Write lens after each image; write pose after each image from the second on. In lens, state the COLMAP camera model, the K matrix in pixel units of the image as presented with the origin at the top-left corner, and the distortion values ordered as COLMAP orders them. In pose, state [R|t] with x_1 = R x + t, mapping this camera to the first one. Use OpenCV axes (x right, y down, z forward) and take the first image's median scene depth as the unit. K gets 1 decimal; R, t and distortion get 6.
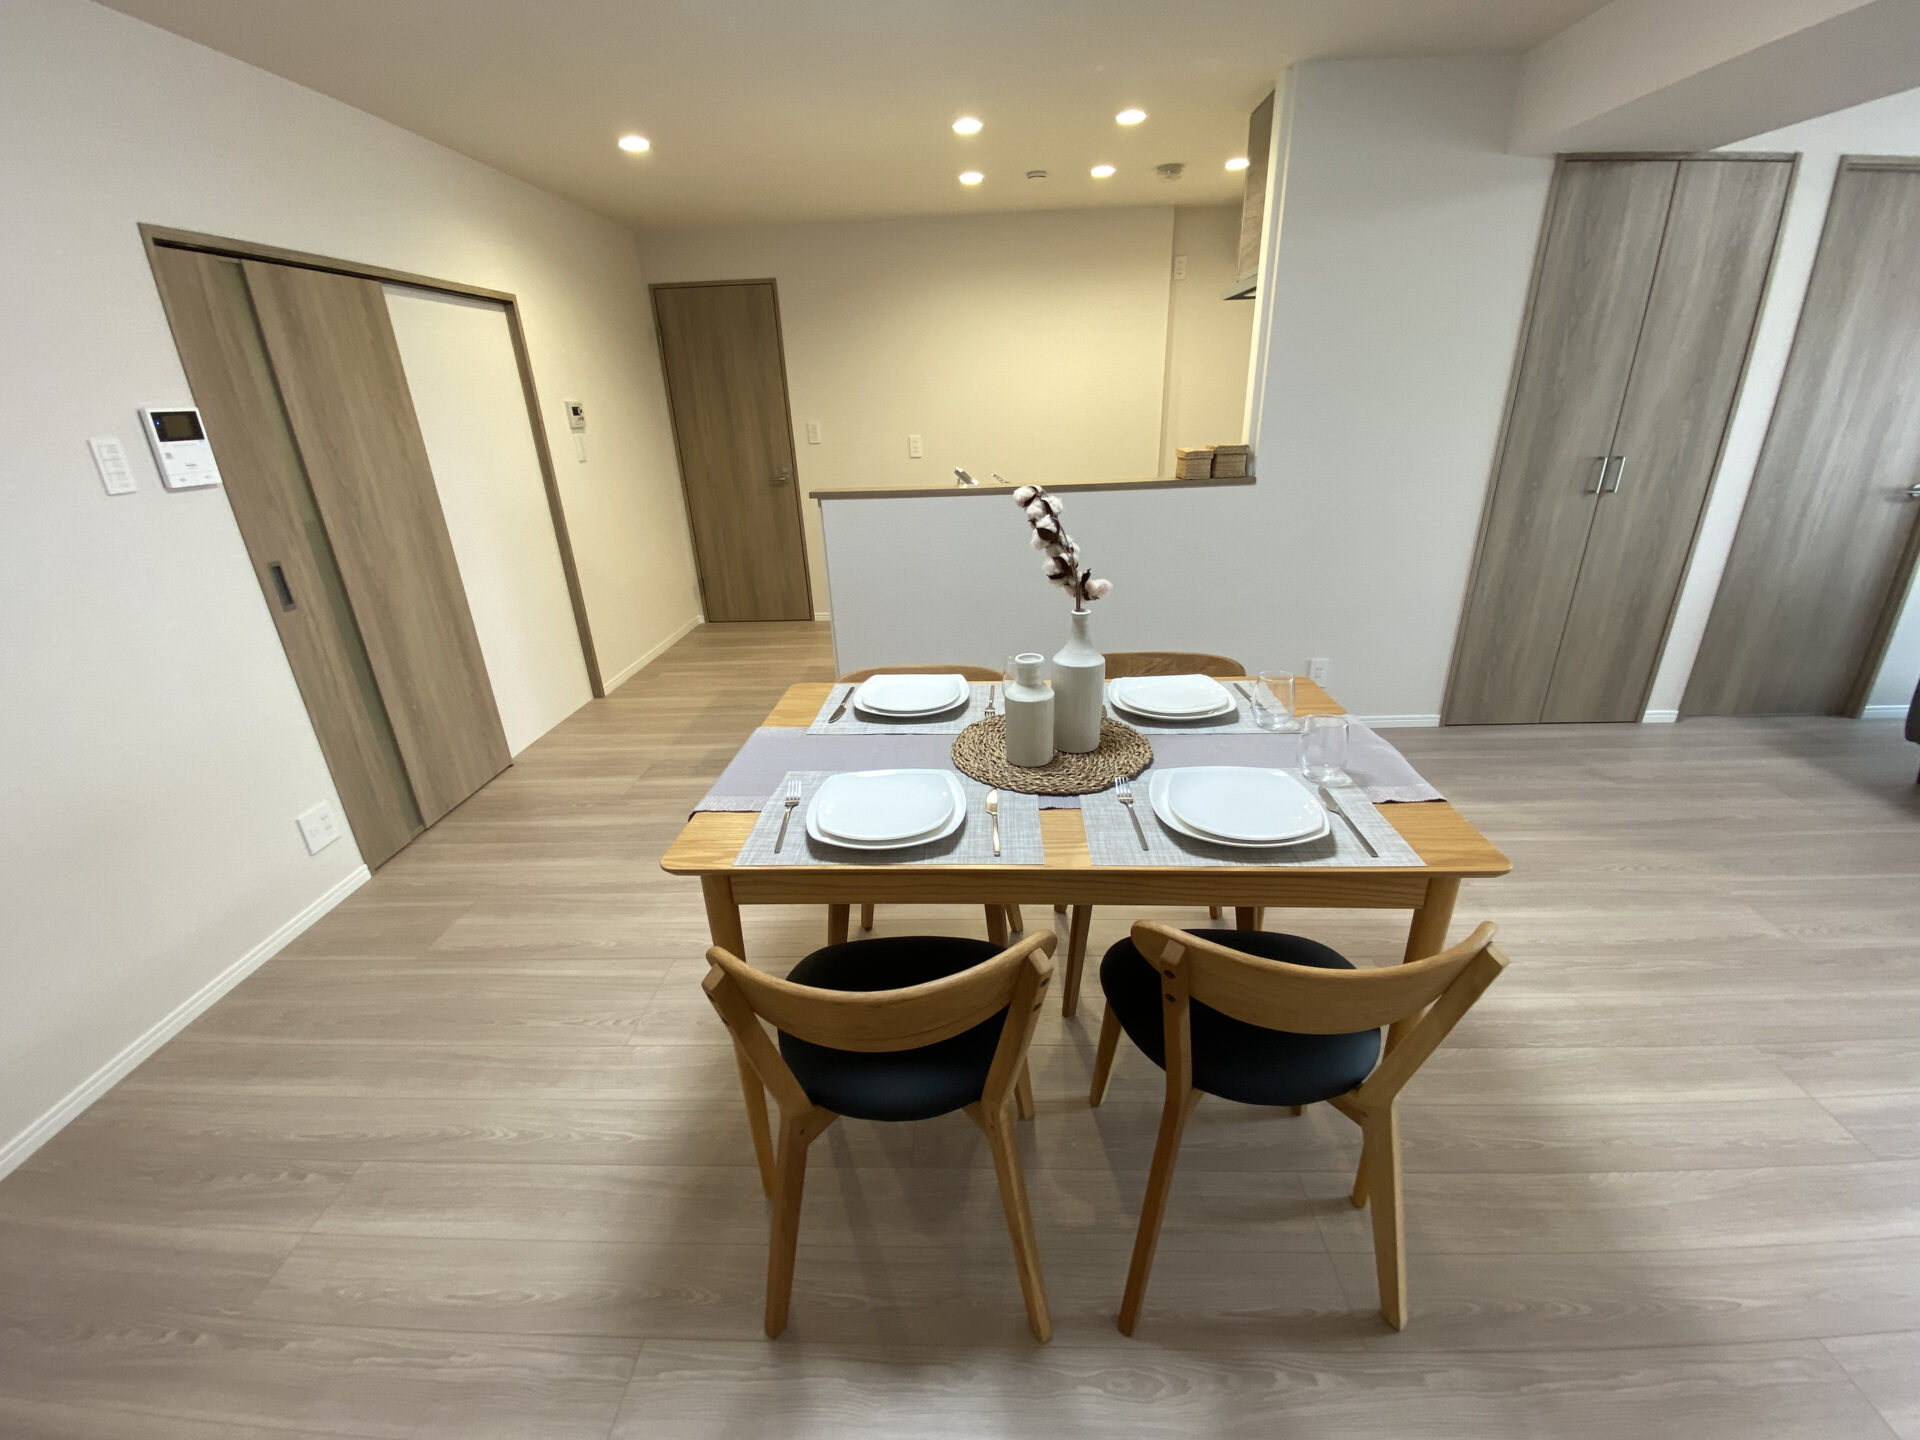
lens RADIAL K [[784.2, 0, 961.8], [0, 784.2, 717.4], [0, 0, 1]] dist [0.010785, -0.014818]
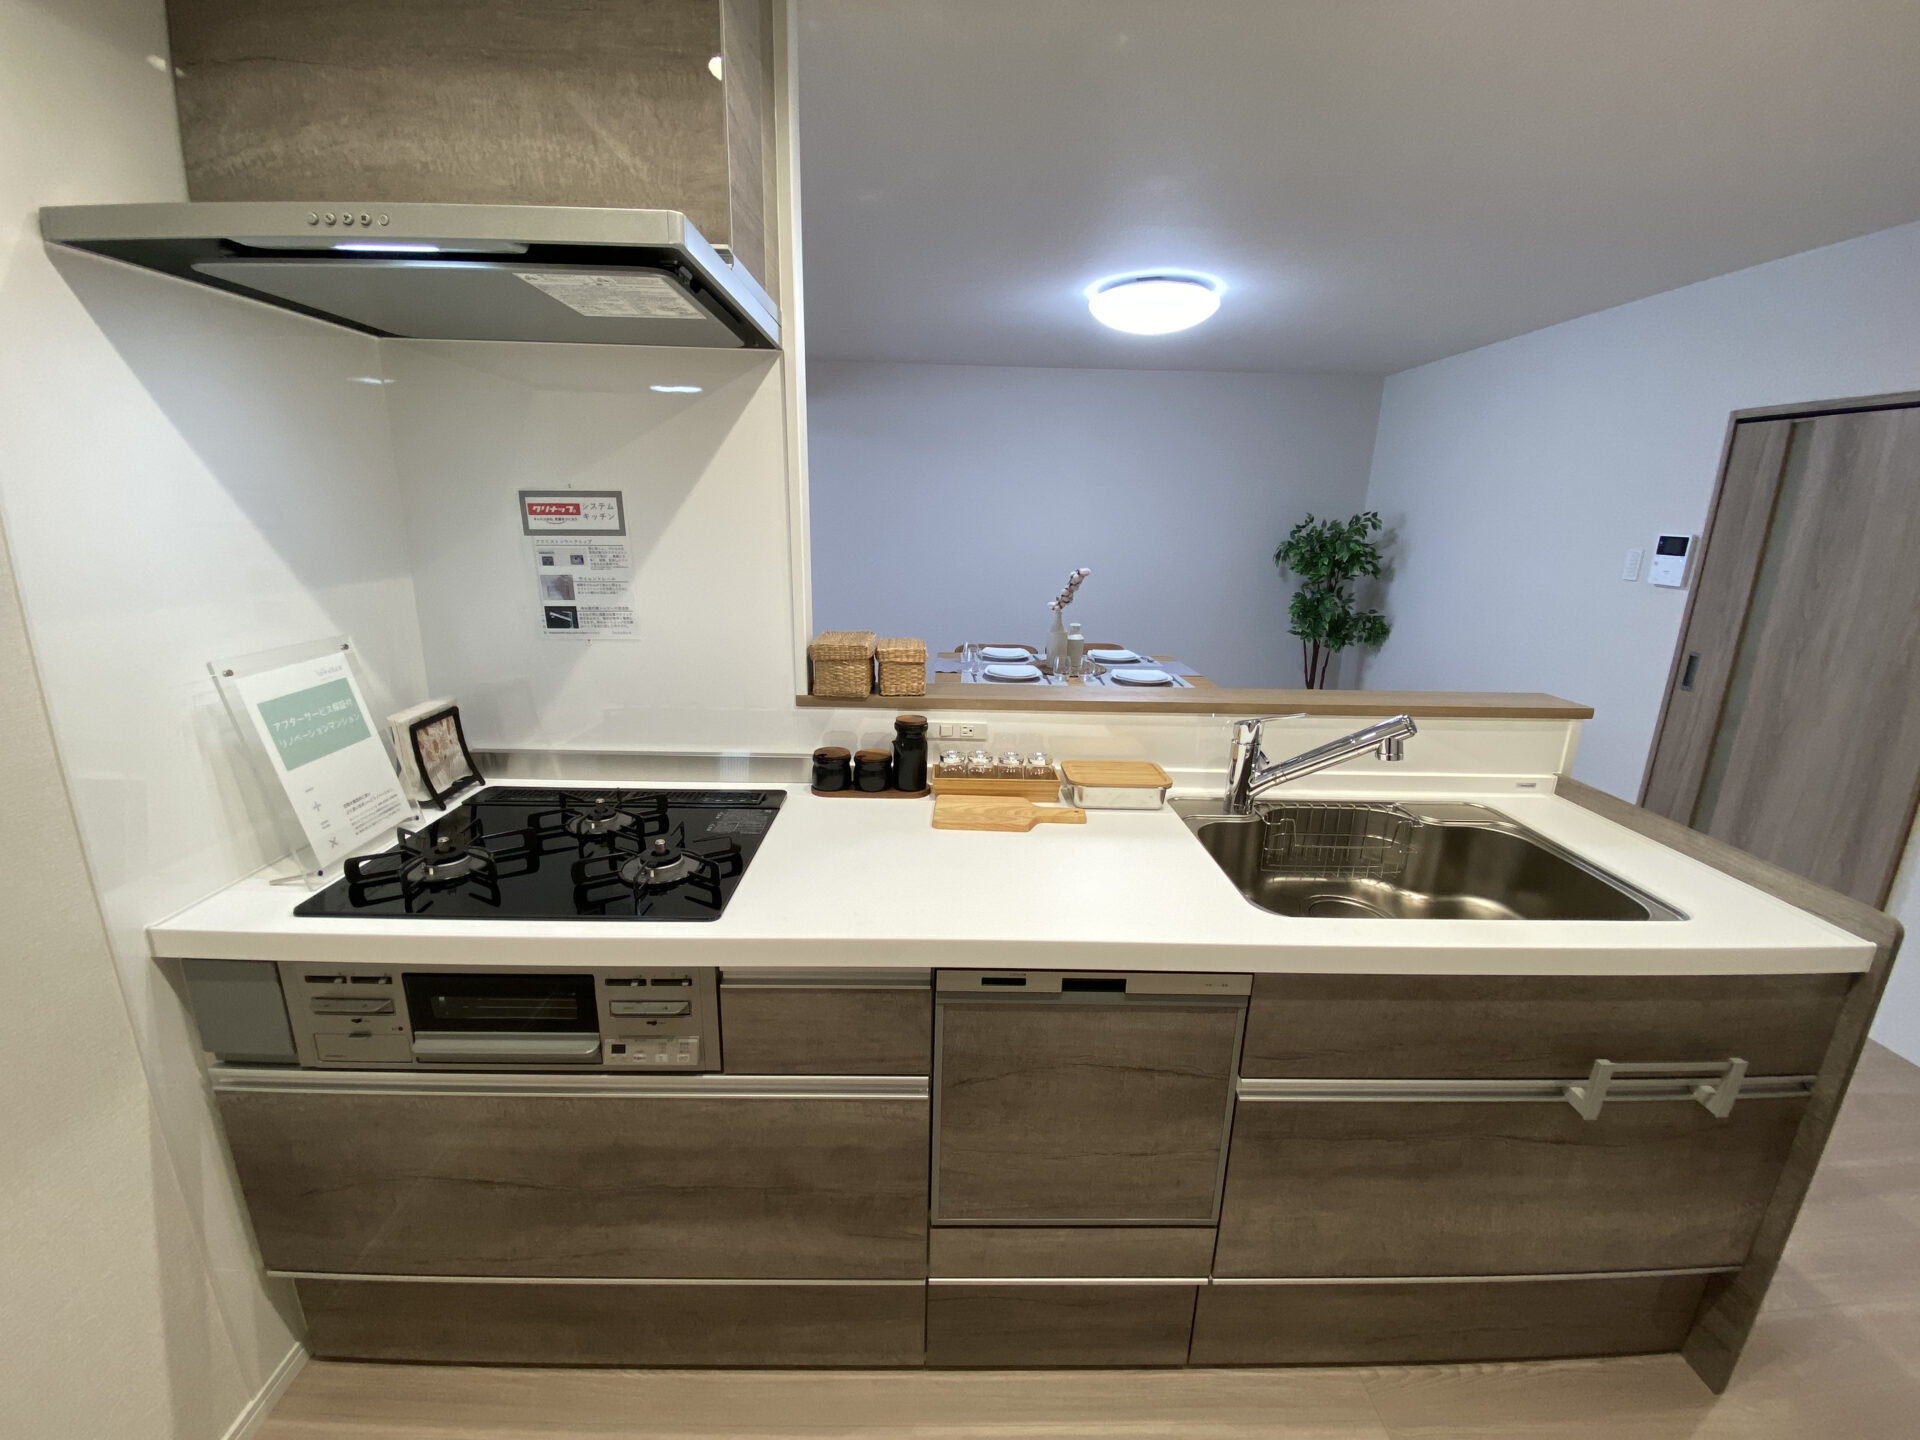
lens RADIAL K [[782.6, 0, 960.0], [0, 782.6, 720.0], [0, 0, 1]] dist [0.016690, -0.022481]
pose [[-0.998513, 0.025926, -0.047955, 0.324262], [-0.007778, 0.802925, 0.596030, -0.730755], [0.053957, 0.595516, -0.801529, 1.719116]]
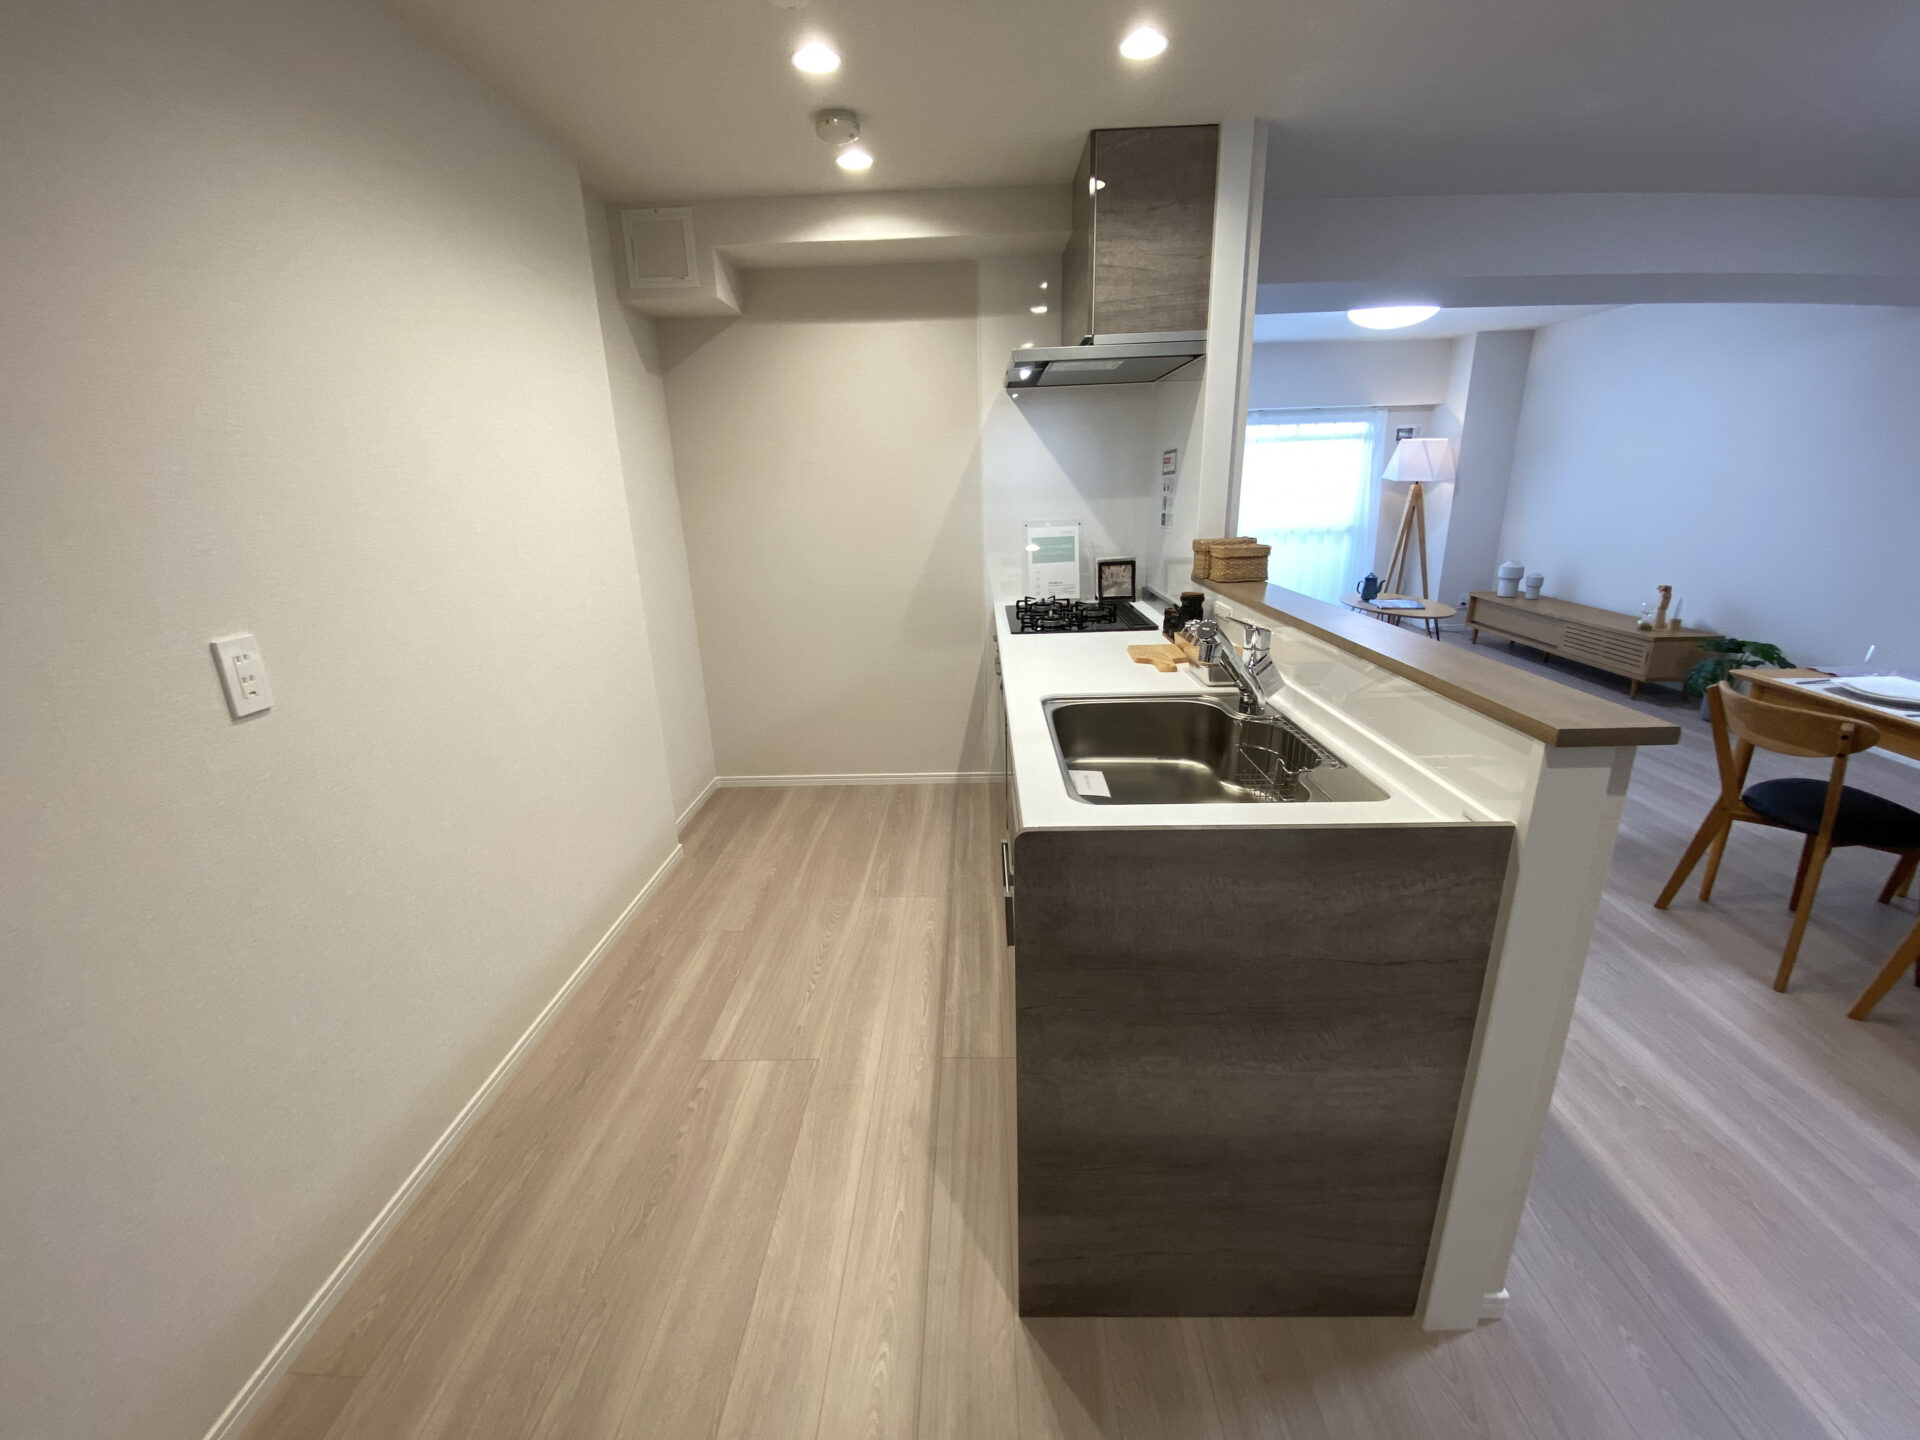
lens RADIAL K [[774.4, 0, 954.8], [0, 774.4, 718.9], [0, 0, 1]] dist [0.019636, -0.020471]
pose [[-0.009411, -0.261080, 0.965271, -0.575821], [0.404742, 0.881711, 0.242425, -0.570590], [-0.914383, 0.392967, 0.097372, 1.452966]]
